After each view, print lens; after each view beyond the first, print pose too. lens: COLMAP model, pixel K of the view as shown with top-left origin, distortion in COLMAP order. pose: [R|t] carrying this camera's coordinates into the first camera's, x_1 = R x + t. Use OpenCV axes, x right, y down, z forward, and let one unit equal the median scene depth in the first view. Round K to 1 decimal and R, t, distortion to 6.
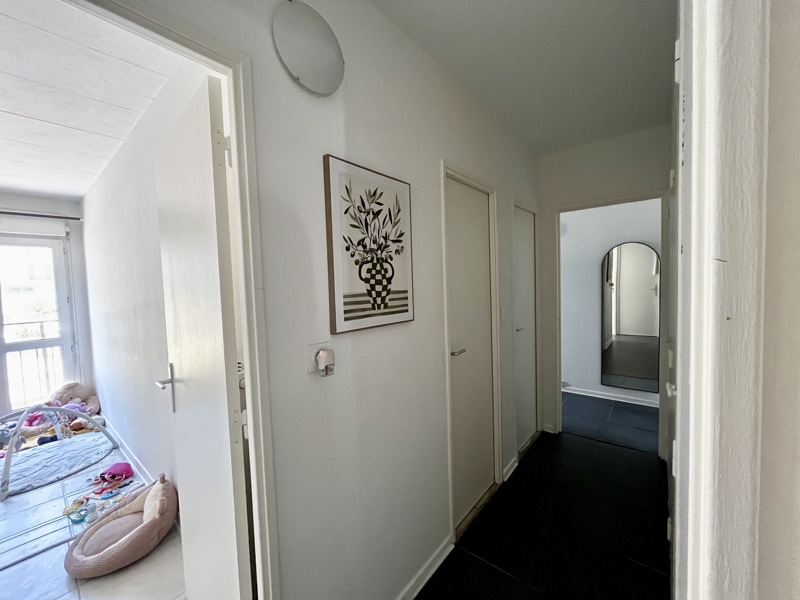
lens RADIAL K [[321.1, 0, 393.2], [0, 321.1, 303.1], [0, 0, 1]] dist [-0.002557, -0.000411]
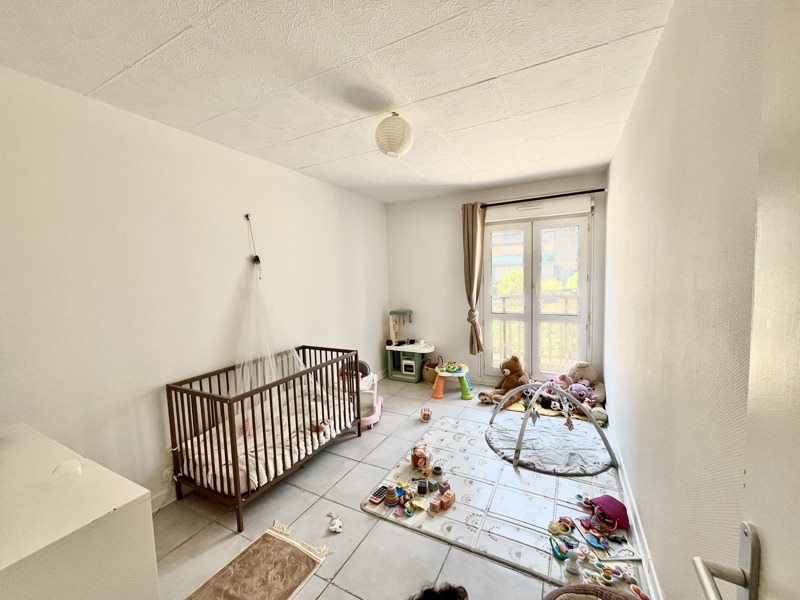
lens RADIAL K [[321.1, 0, 394.5], [0, 321.1, 299.4], [0, 0, 1]] dist [-0.002557, -0.000411]
pose [[0.207257, 0.098499, -0.973315, -0.196041], [-0.024225, 0.995130, 0.095548, -0.026056], [0.977987, 0.003776, 0.208634, 0.240806]]
